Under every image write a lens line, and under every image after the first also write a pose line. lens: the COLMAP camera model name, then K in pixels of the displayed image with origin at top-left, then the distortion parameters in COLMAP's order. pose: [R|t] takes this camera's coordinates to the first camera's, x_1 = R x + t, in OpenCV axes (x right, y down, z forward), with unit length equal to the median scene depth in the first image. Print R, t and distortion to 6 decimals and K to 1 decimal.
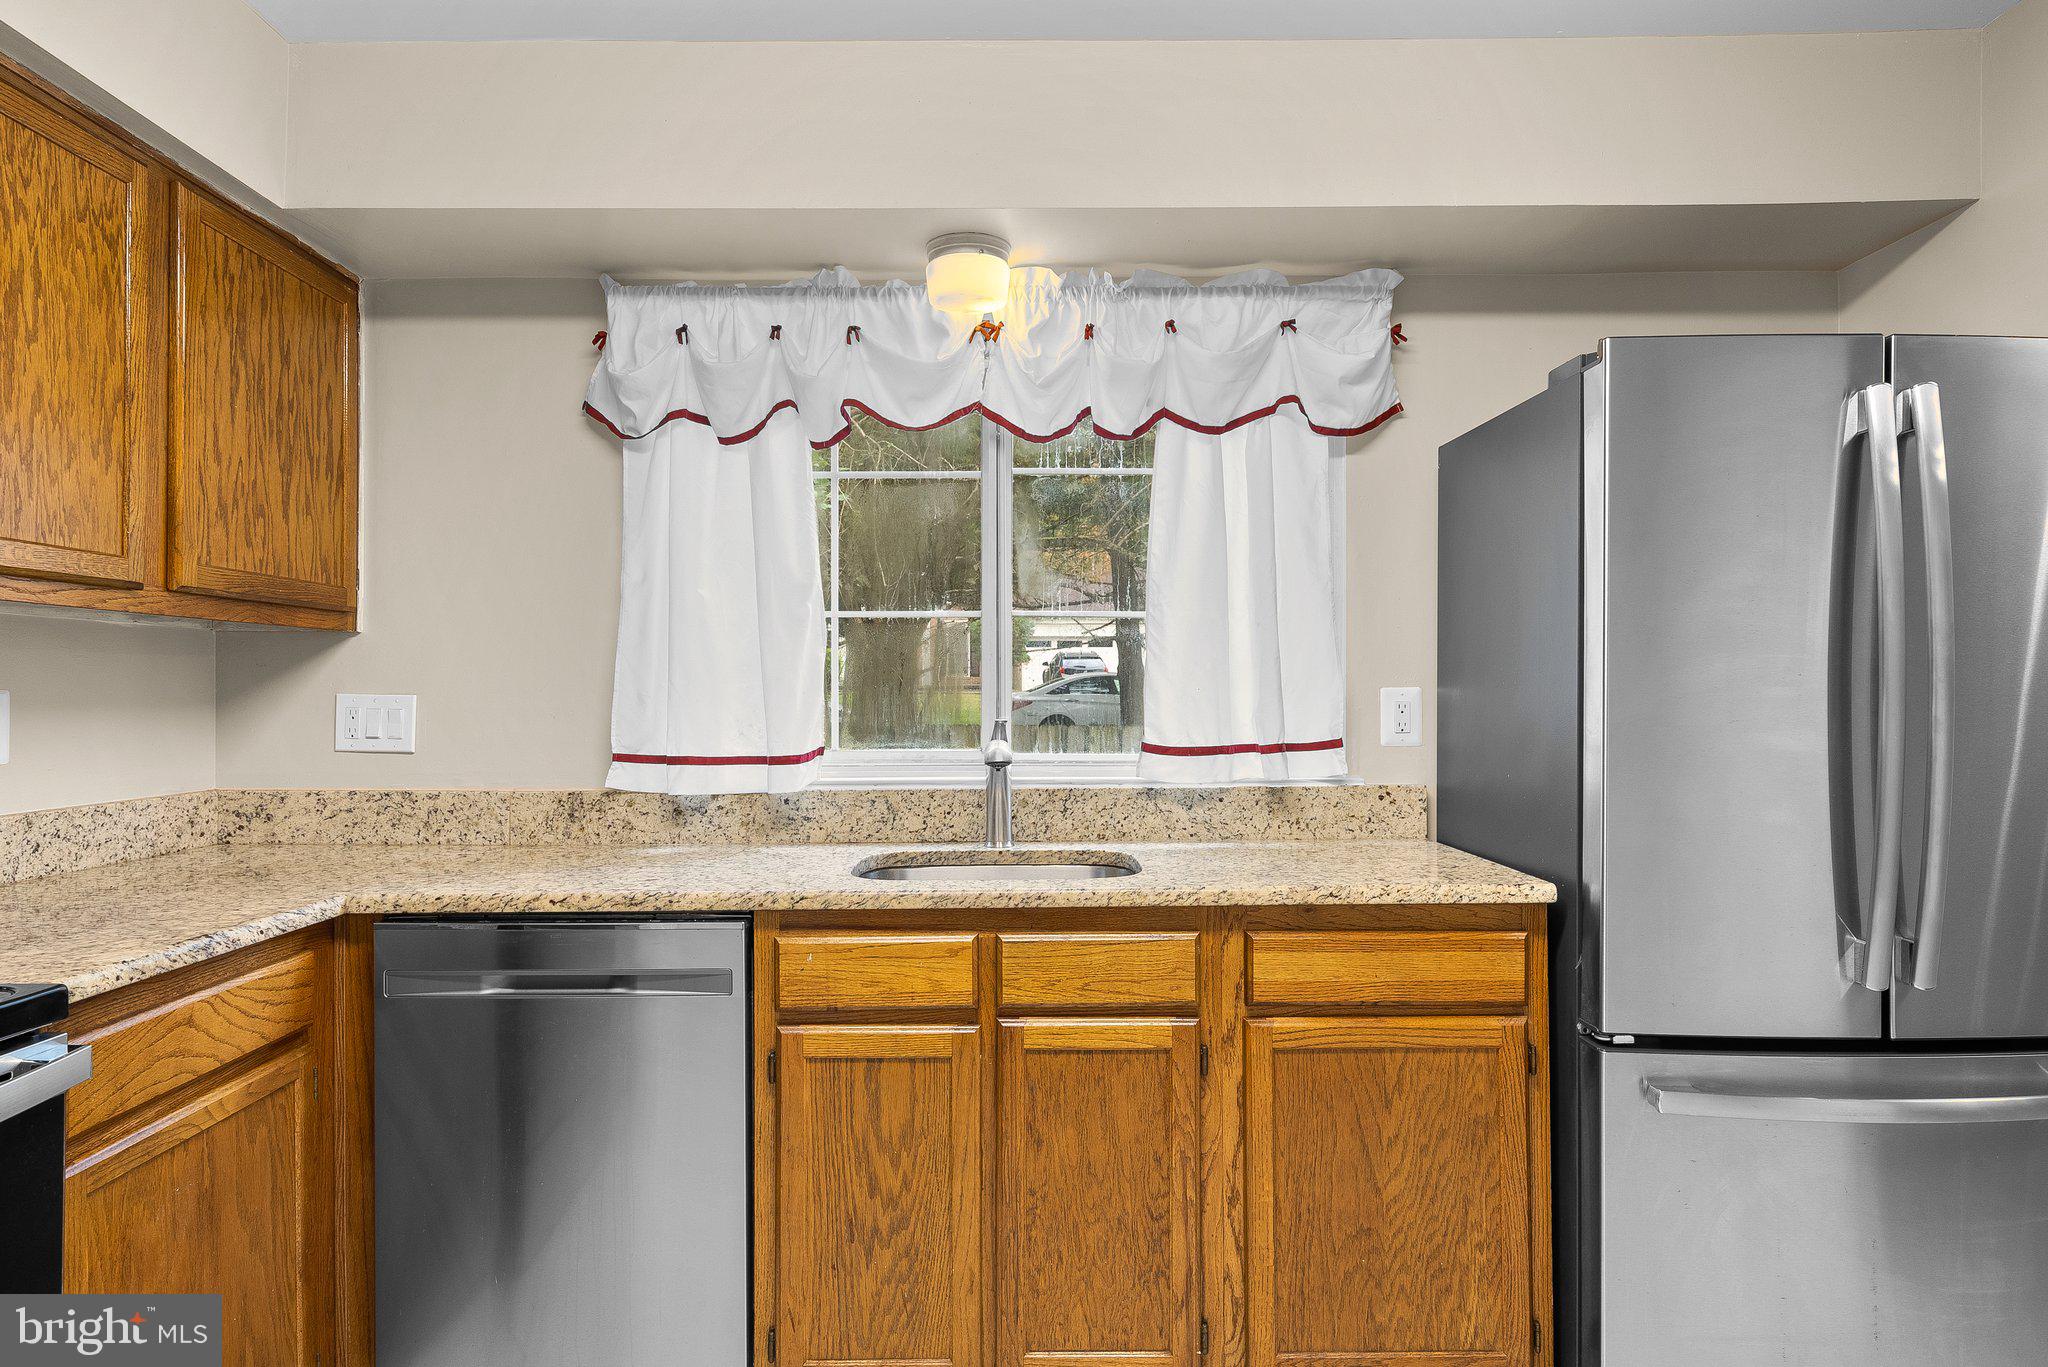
lens RADIAL K [[1199.0, 0, 1018.4], [0, 1199.0, 687.8], [0, 0, 1]] dist [0.005386, 0.004280]
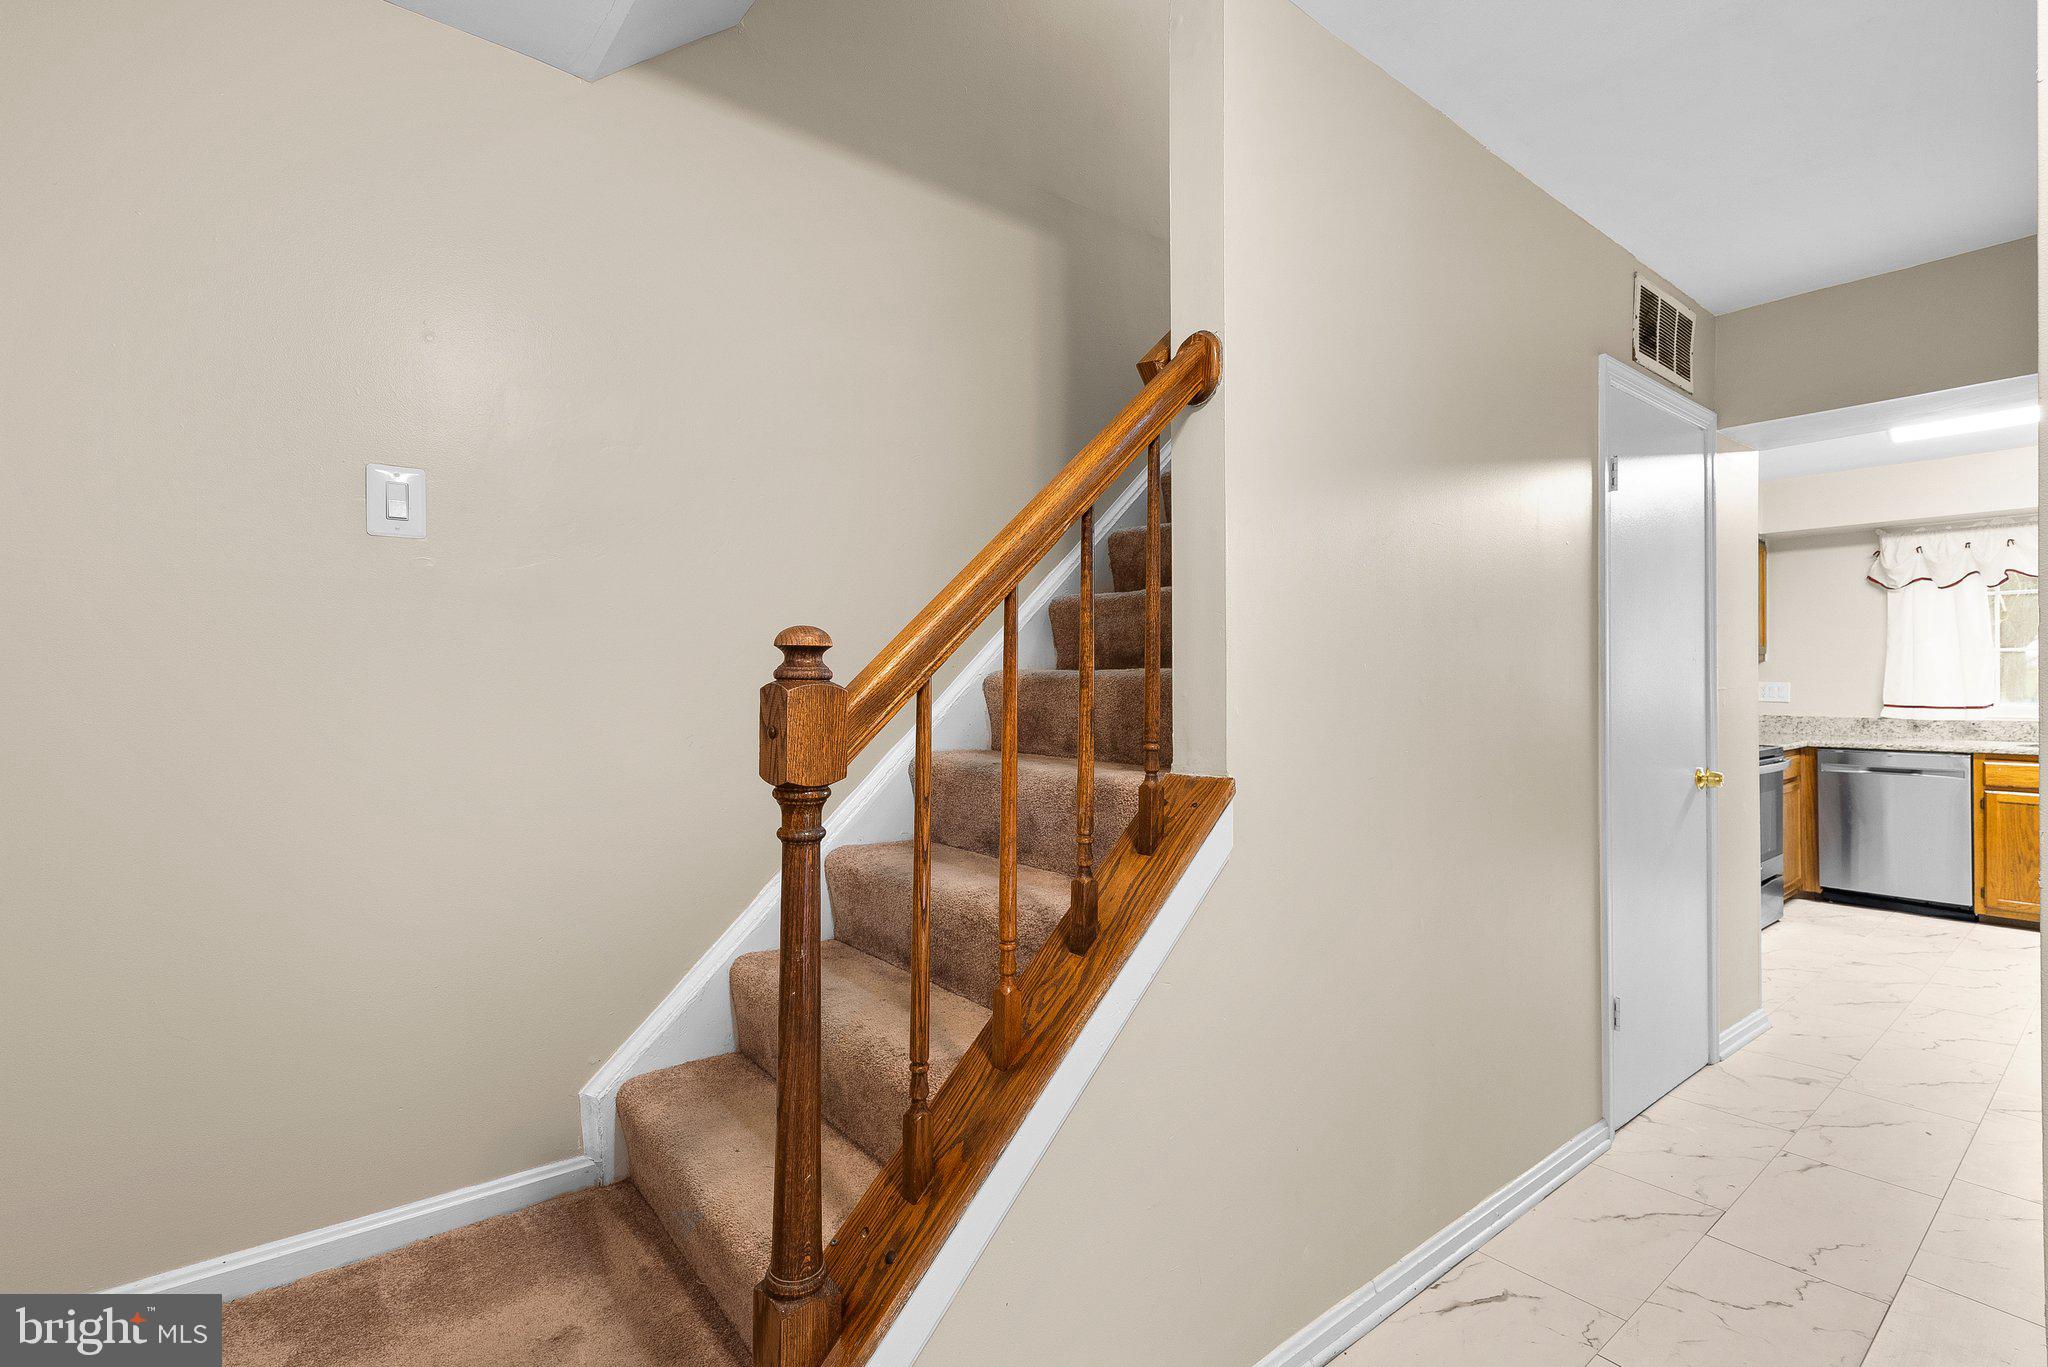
lens RADIAL K [[946.2, 0, 1014.9], [0, 946.2, 672.0], [0, 0, 1]] dist [-0.006514, 0.003502]
pose [[0.620072, -0.003733, -0.784536, 0.134466], [0.004934, 0.999987, -0.000859, -0.029156], [0.784529, -0.003338, 0.620083, -2.095912]]
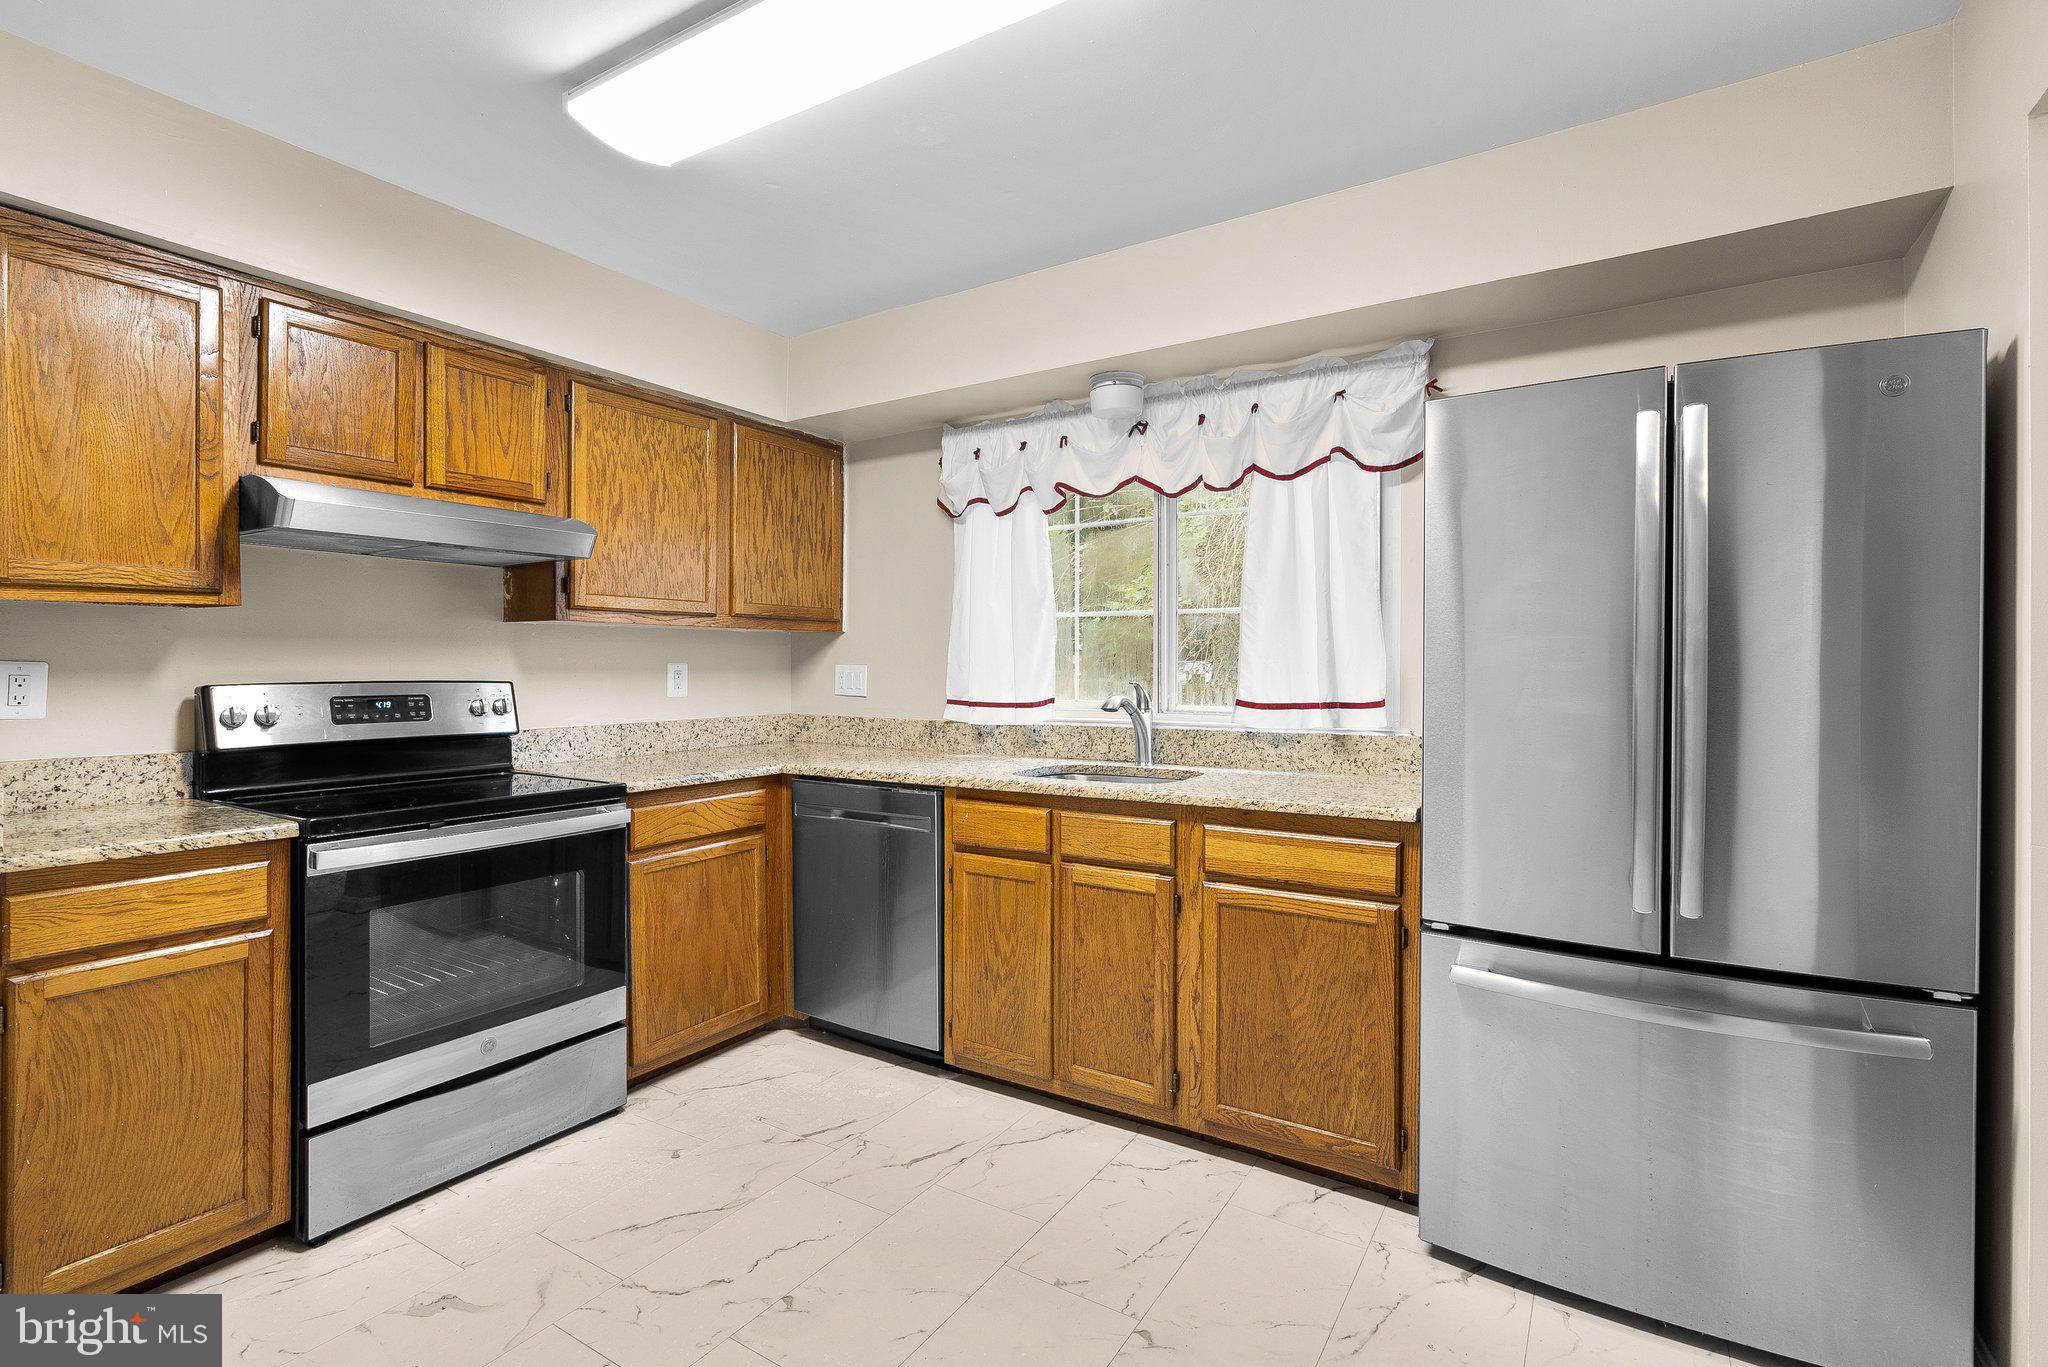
lens RADIAL K [[946.2, 0, 1017.1], [0, 946.2, 670.1], [0, 0, 1]] dist [-0.006514, 0.003502]
pose [[0.838834, 0.004772, -0.544366, 0.546125], [0.001737, 0.999933, 0.011444, -0.003598], [0.544384, -0.010545, 0.838770, -0.106574]]
